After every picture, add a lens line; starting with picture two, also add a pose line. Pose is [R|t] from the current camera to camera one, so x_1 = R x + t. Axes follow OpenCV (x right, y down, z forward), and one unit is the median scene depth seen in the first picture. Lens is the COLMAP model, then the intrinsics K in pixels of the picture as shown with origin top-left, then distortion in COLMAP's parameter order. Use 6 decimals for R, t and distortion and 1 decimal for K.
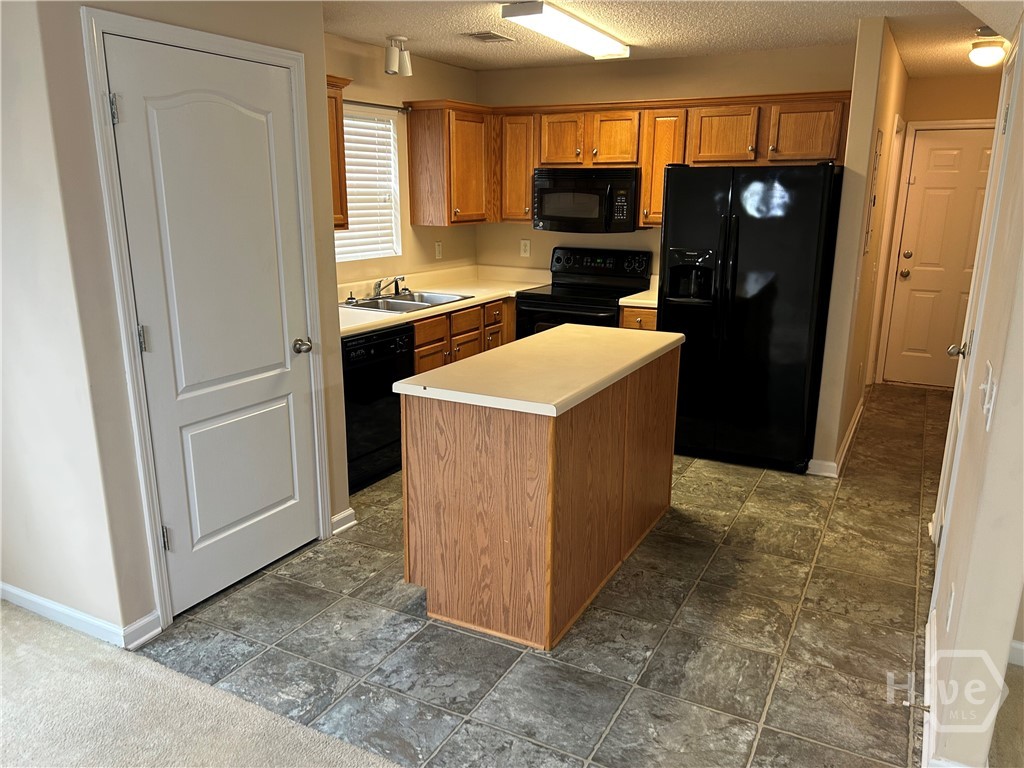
lens RADIAL K [[777.2, 0, 510.8], [0, 777.2, 397.8], [0, 0, 1]] dist [0.035421, -0.016537]
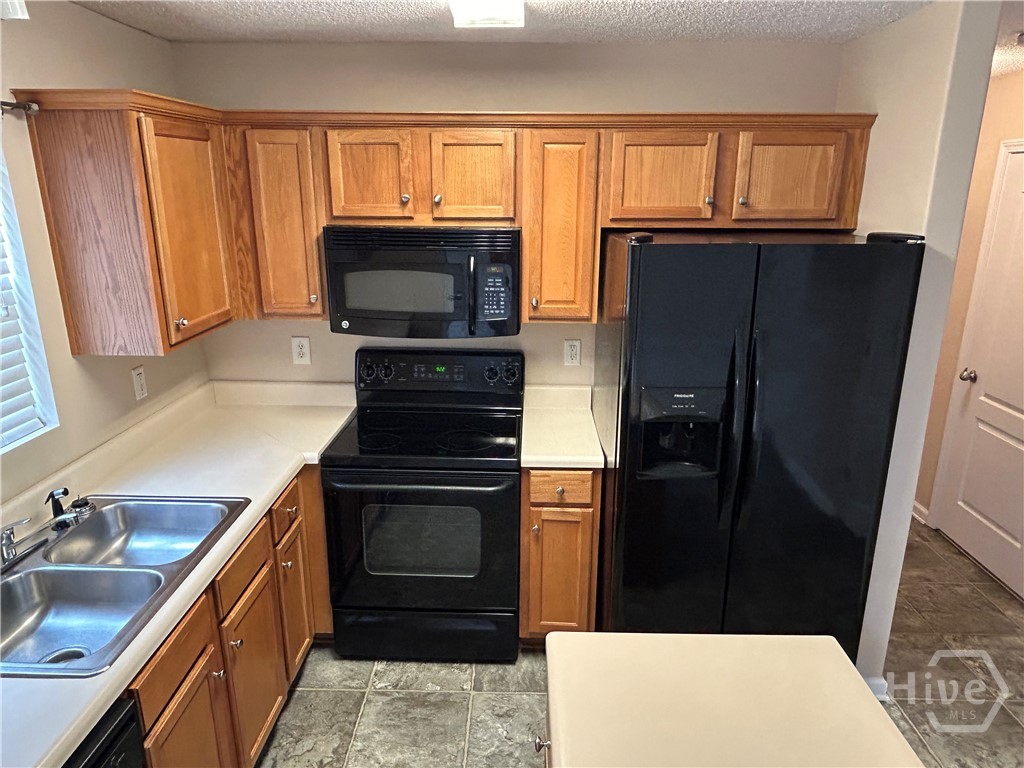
lens RADIAL K [[666.9, 0, 512.9], [0, 666.9, 382.5], [0, 0, 1]] dist [-0.000054, -0.006054]
pose [[0.892934, -0.126693, 0.431993, -0.071679], [0.118080, 0.991899, 0.046828, -0.206262], [-0.434426, 0.009196, 0.900661, 0.559735]]
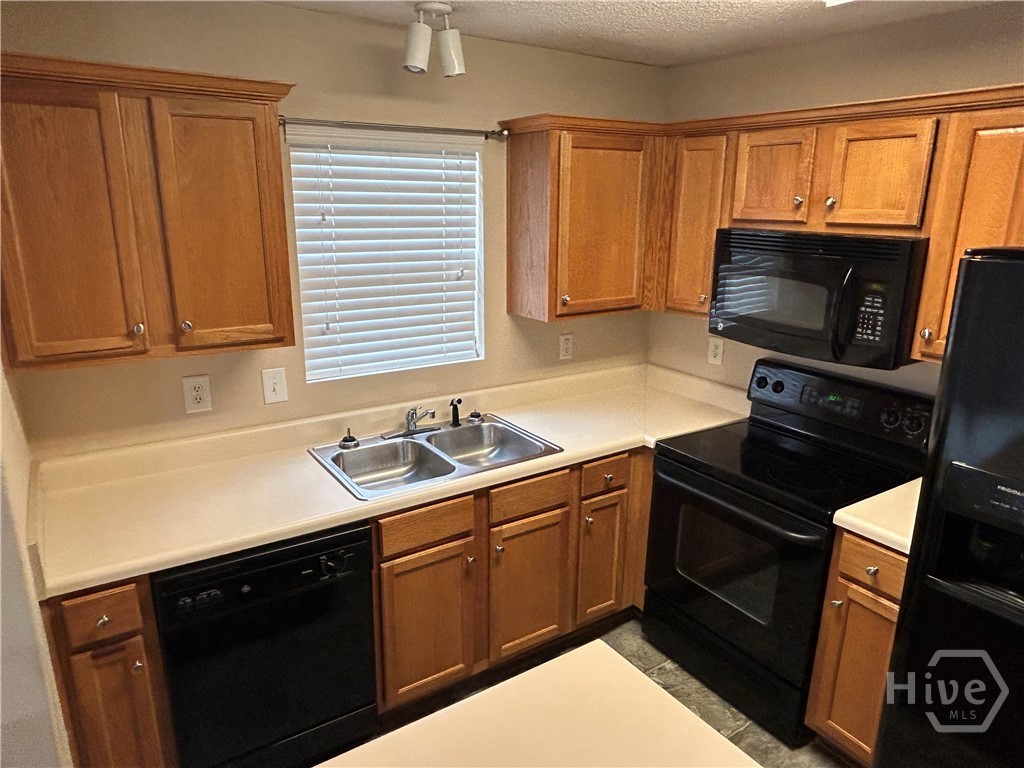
lens RADIAL K [[666.9, 0, 513.7], [0, 666.9, 386.0], [0, 0, 1]] dist [-0.000054, -0.006054]
pose [[0.884474, 0.127697, -0.448776, 0.139840], [-0.128166, 0.991315, 0.029477, -0.190680], [0.448643, 0.031446, 0.893158, 0.546578]]
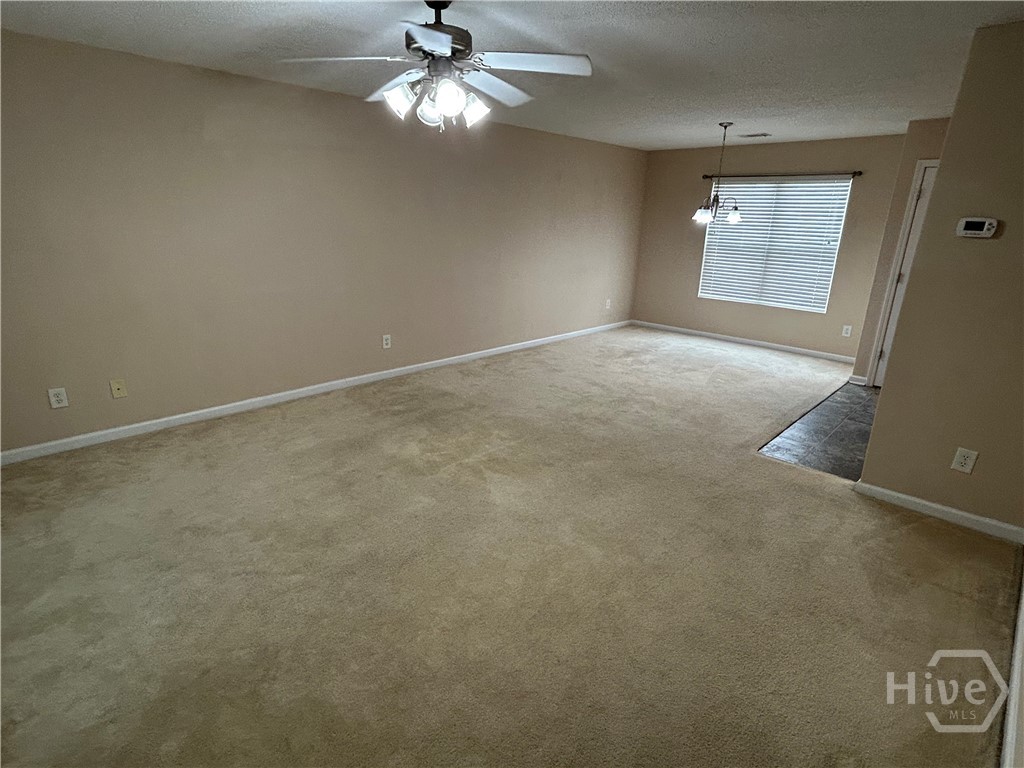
lens RADIAL K [[525.4, 0, 513.6], [0, 525.4, 390.7], [0, 0, 1]] dist [-0.002639, -0.000835]
pose [[-0.272809, 0.295052, -0.915707, 0.908285], [-0.274222, 0.888480, 0.367975, -0.014935], [0.922159, 0.351494, -0.161475, 0.096343]]
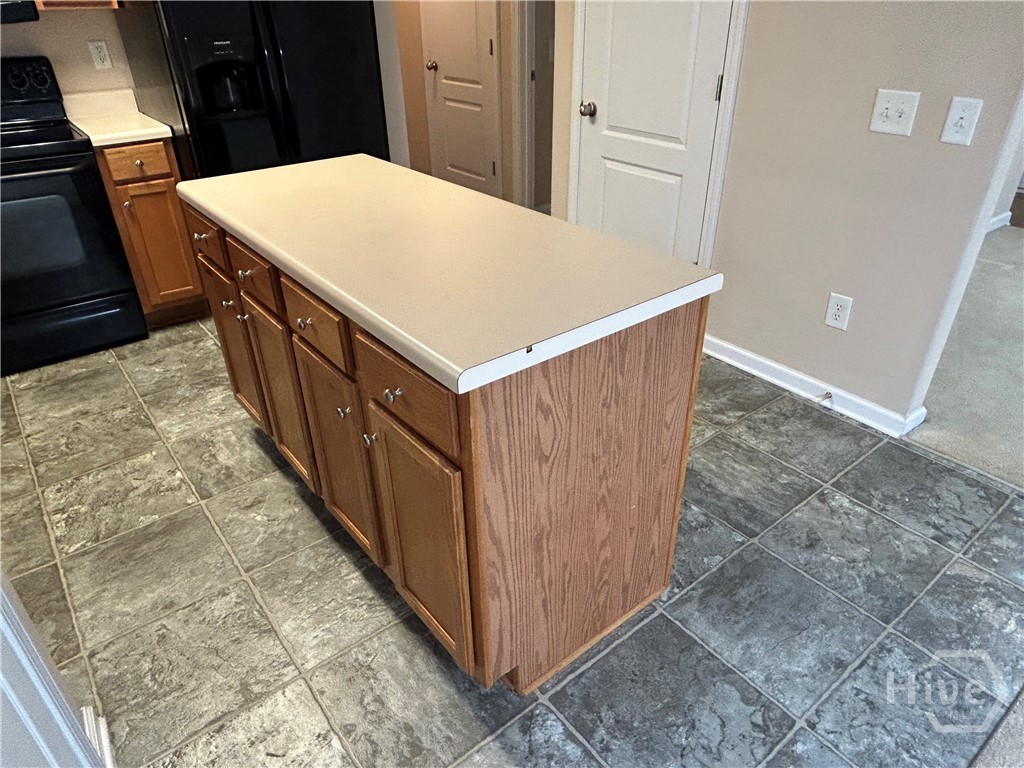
lens RADIAL K [[666.9, 0, 515.5], [0, 666.9, 380.1], [0, 0, 1]] dist [-0.000054, -0.006054]
pose [[0.403131, -0.474240, 0.782676, -0.236782], [0.247669, 0.879873, 0.405567, -0.087366], [-0.880991, 0.030348, 0.472158, 0.449451]]
